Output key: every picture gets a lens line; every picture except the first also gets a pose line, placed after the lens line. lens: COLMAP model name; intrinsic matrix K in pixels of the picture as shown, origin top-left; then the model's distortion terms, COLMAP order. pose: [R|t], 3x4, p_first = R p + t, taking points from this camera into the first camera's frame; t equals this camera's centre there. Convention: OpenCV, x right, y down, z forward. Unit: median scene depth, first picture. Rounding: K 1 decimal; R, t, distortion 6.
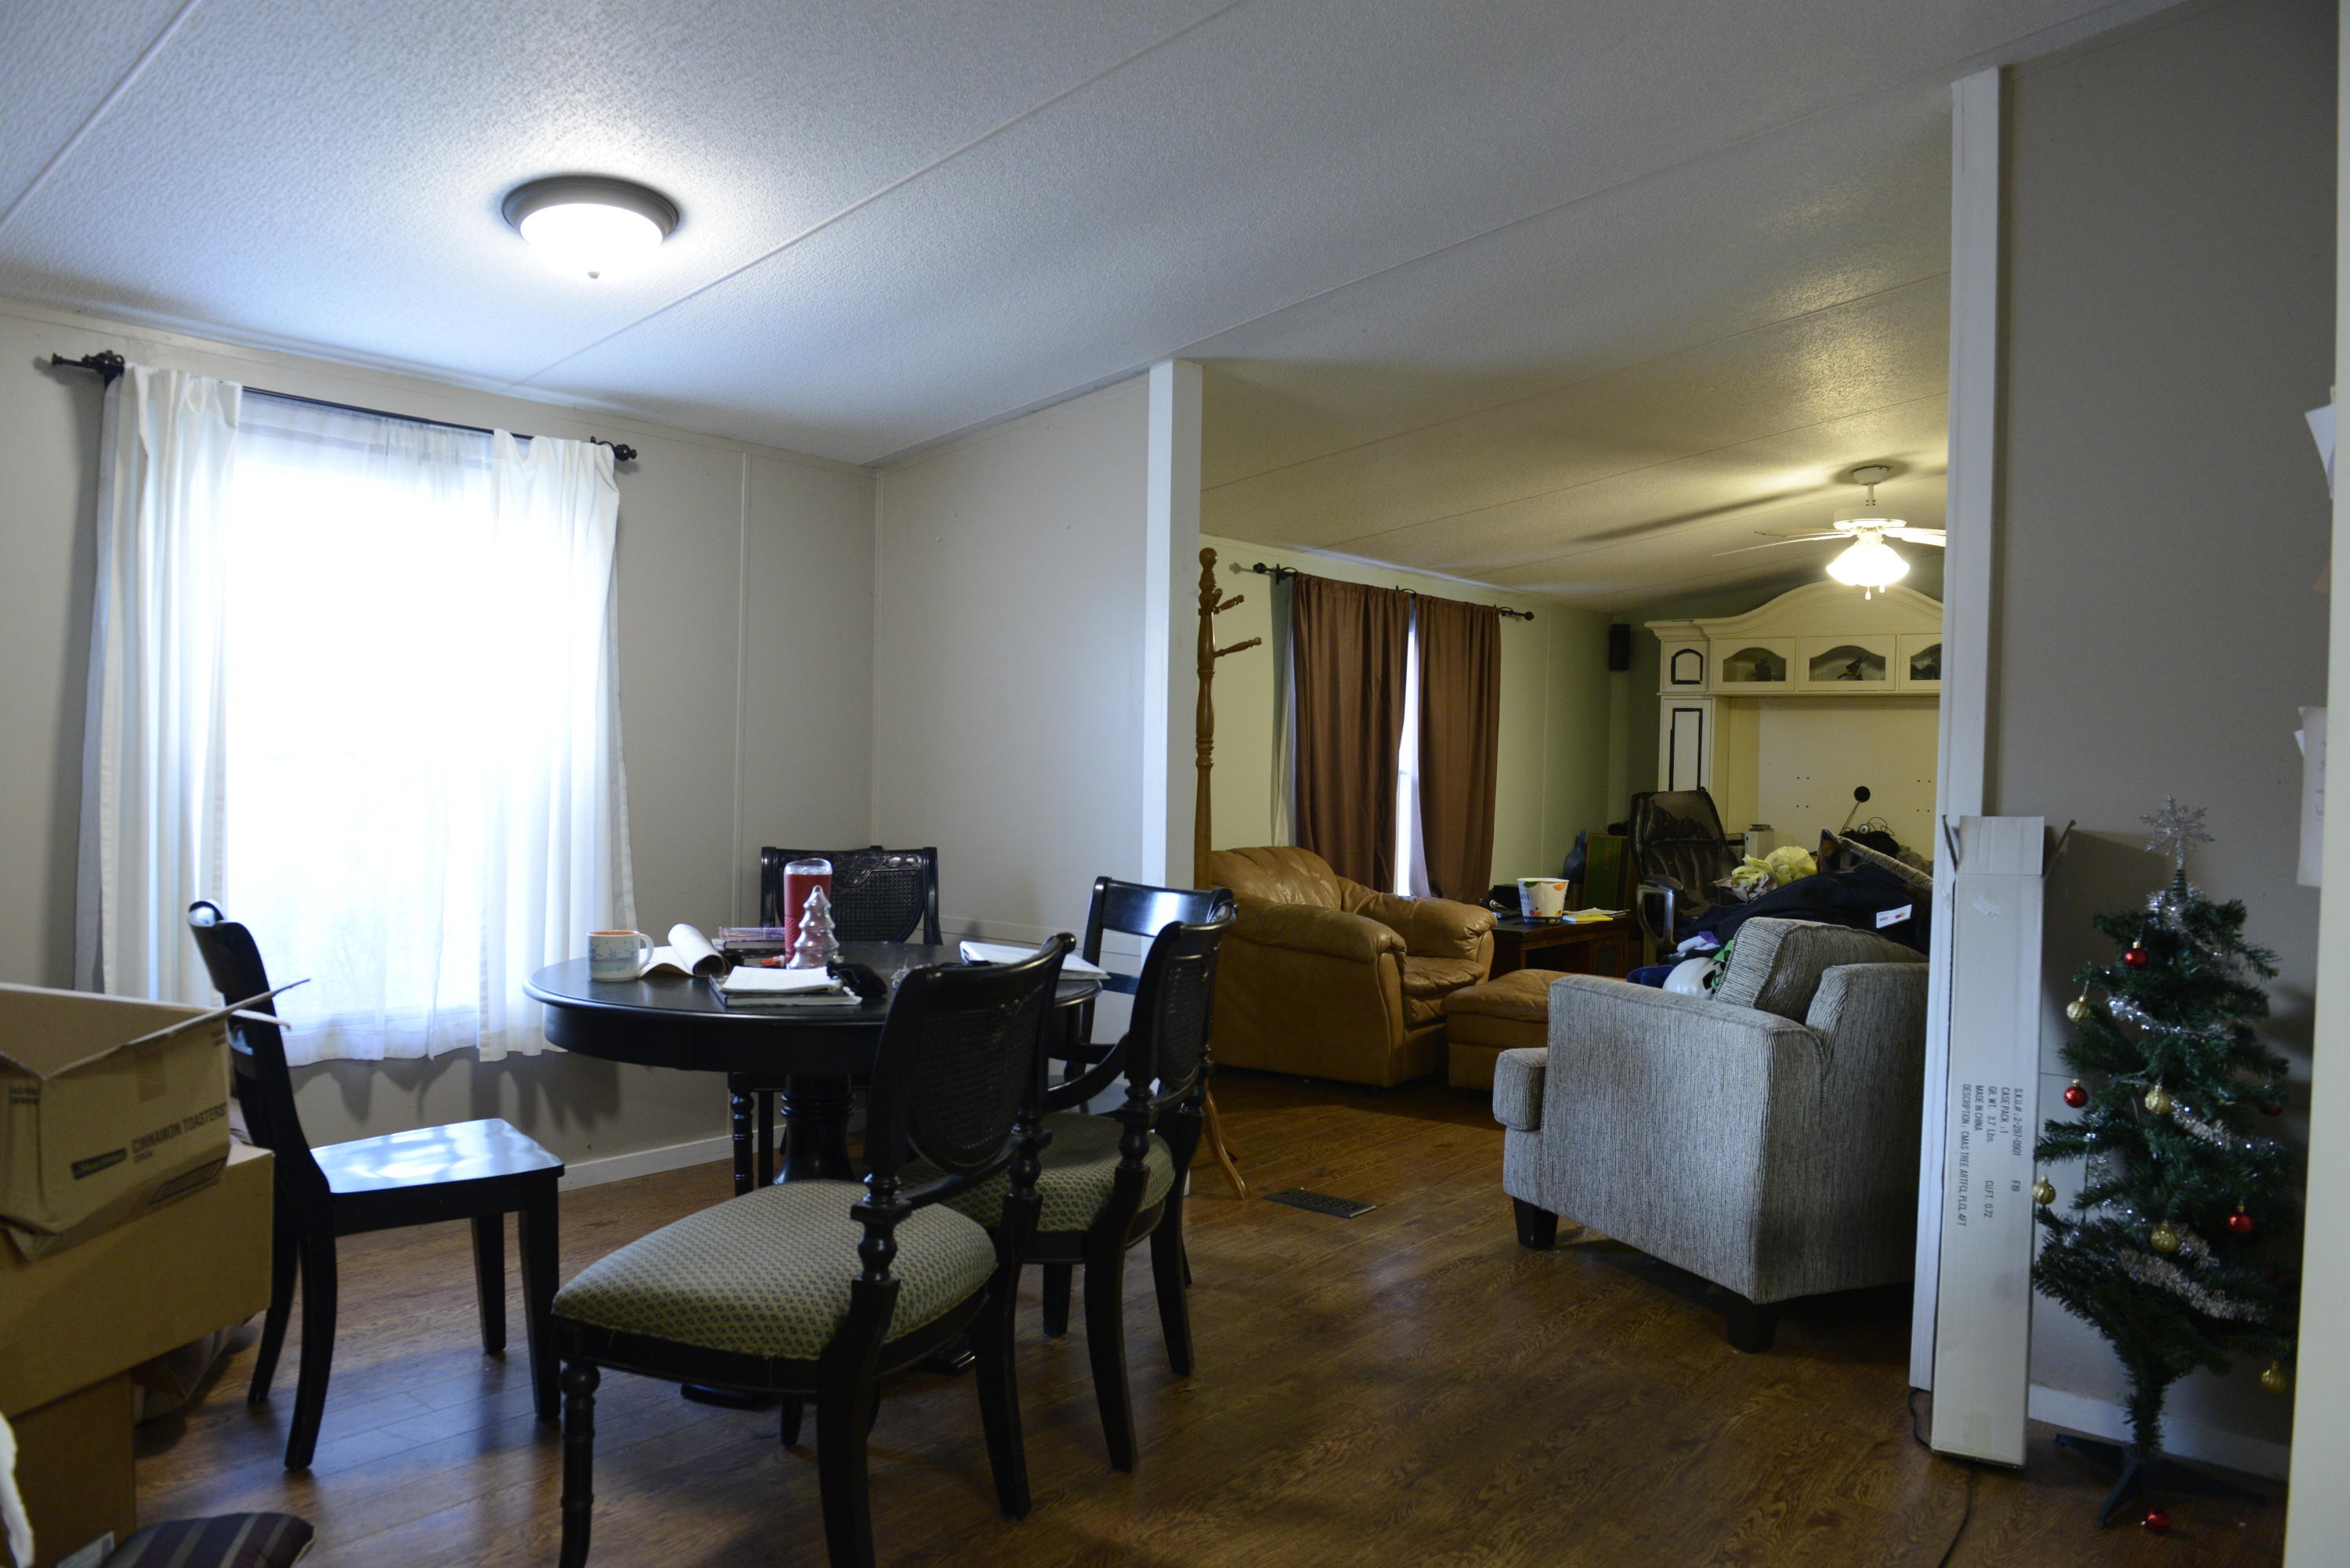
lens RADIAL K [[1562.2, 0, 1175.0], [0, 1562.2, 784.0], [0, 0, 1]] dist [-0.062636, 0.000673]
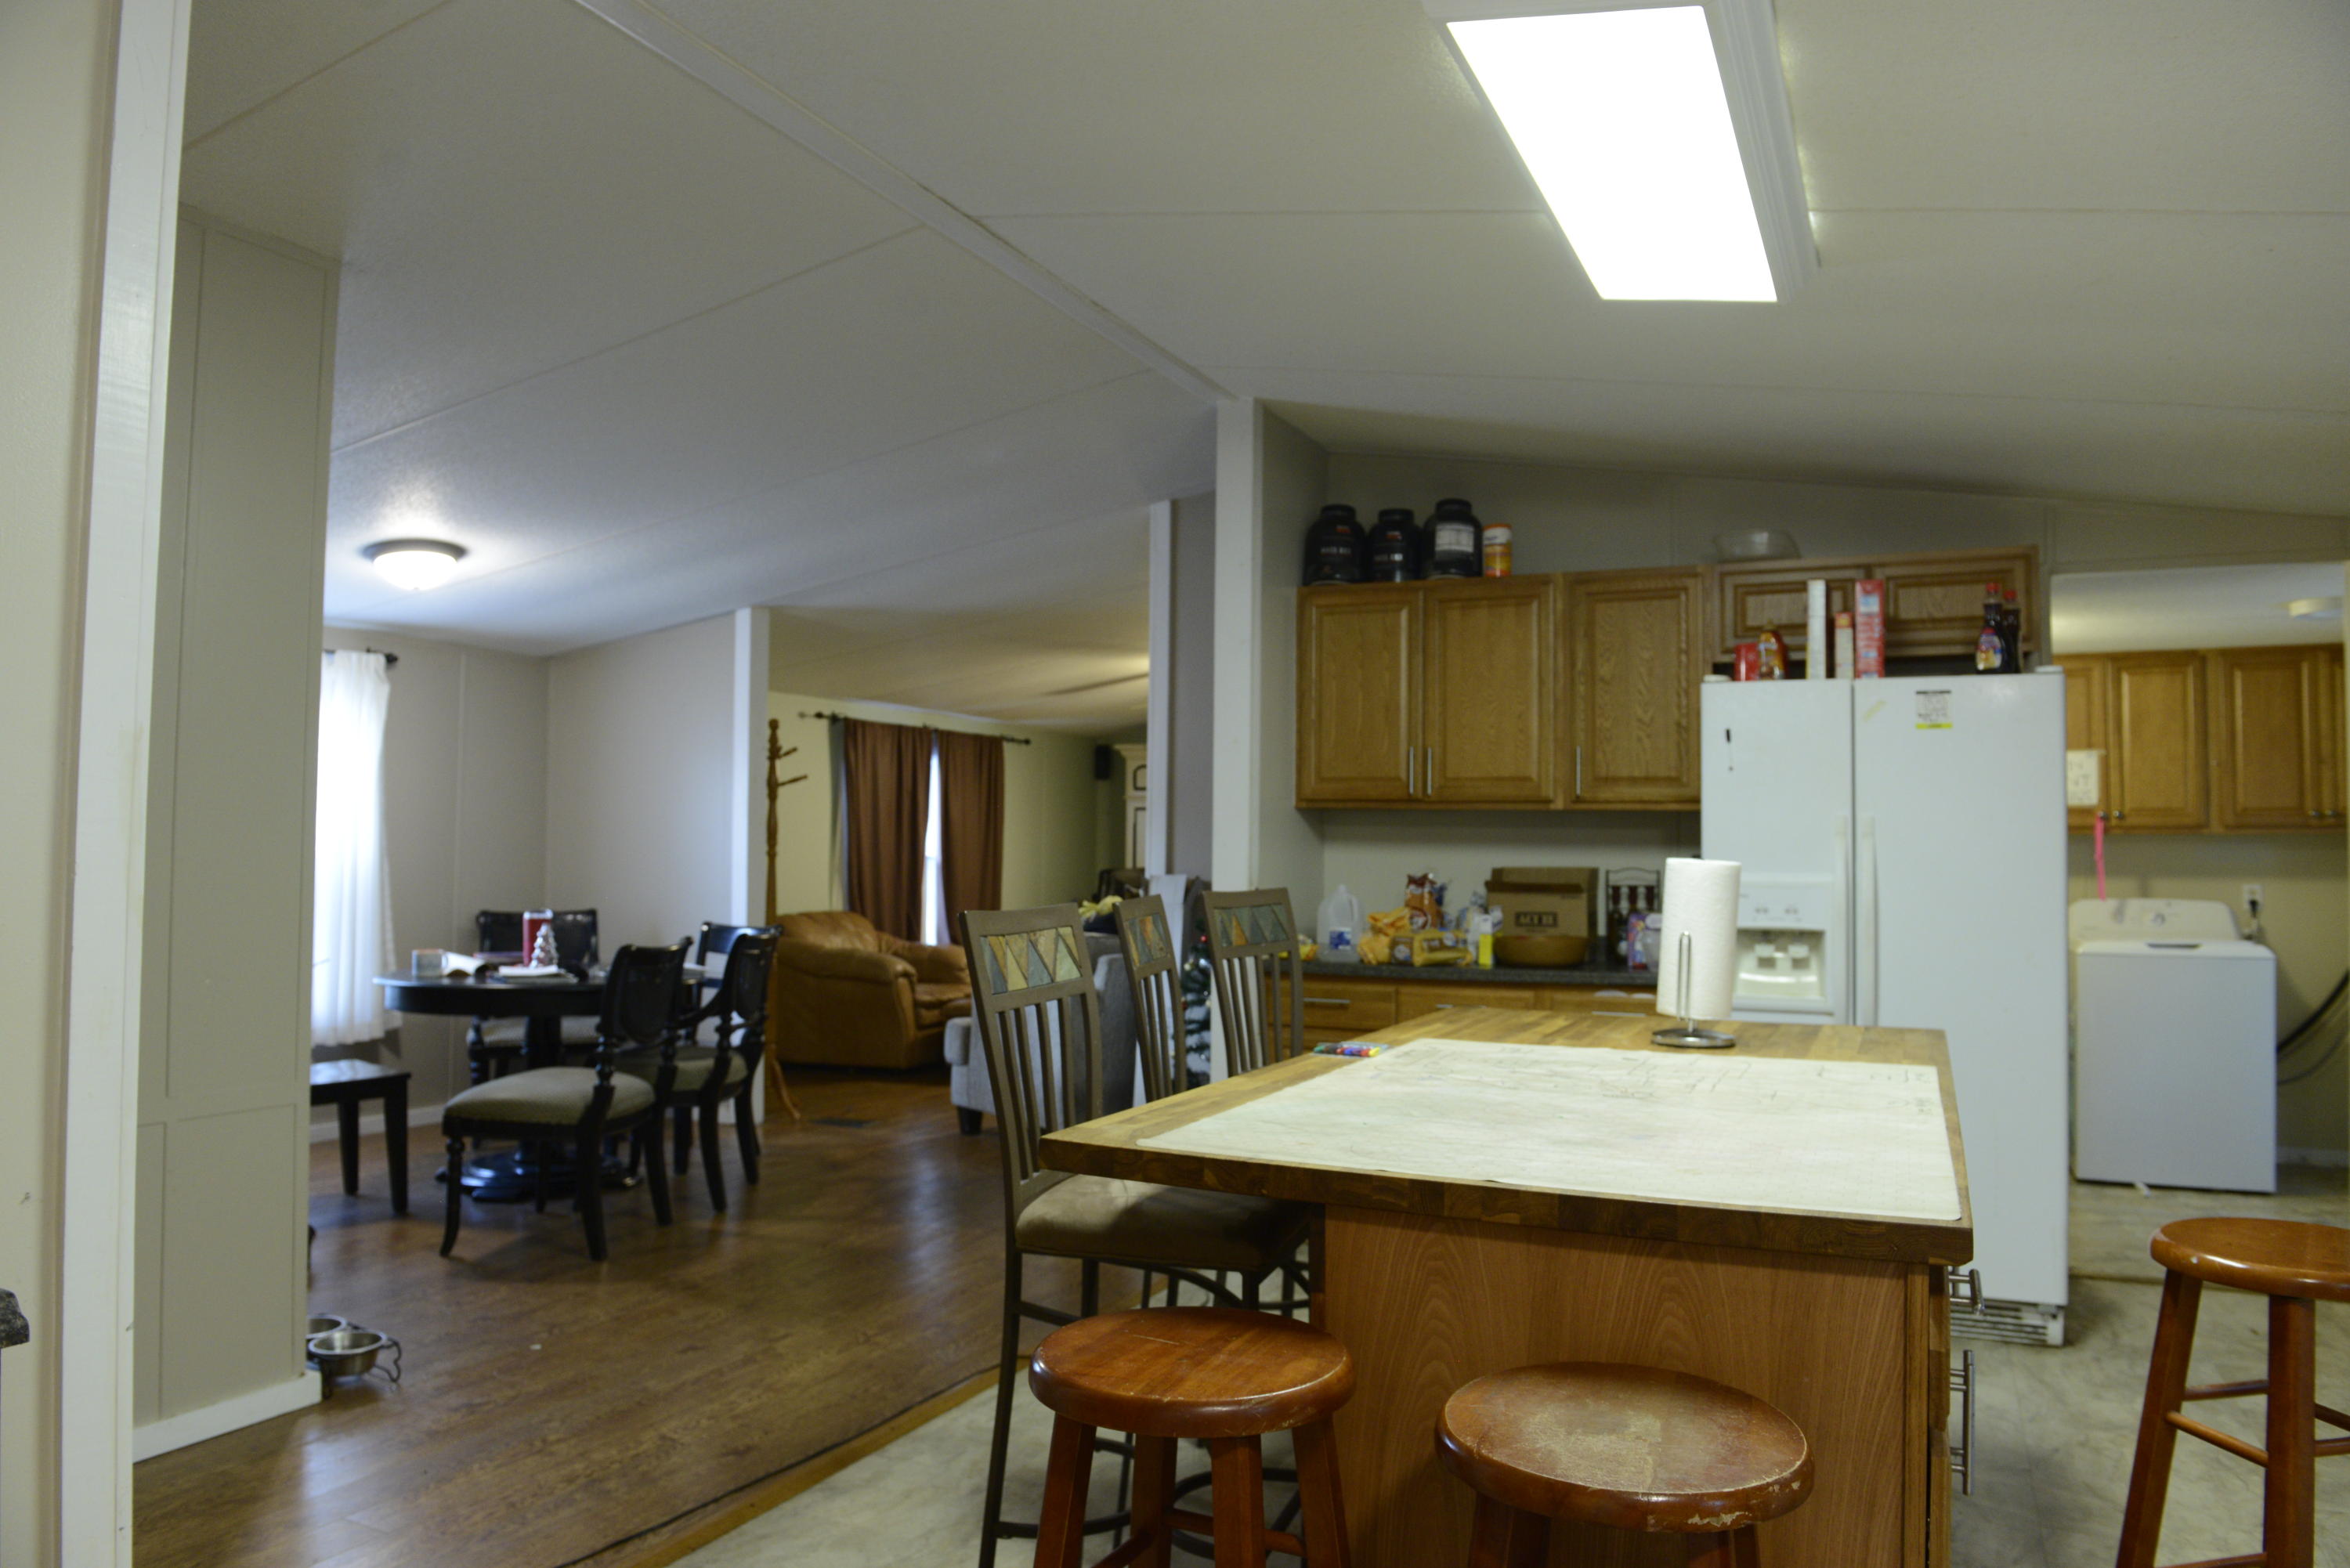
lens RADIAL K [[1562.2, 0, 1175.0], [0, 1562.2, 784.0], [0, 0, 1]] dist [-0.062636, 0.000673]
pose [[0.969211, -0.002705, 0.246216, 0.026907], [0.016266, 0.998459, -0.053062, 0.007314], [-0.245693, 0.055434, 0.967761, -0.643960]]
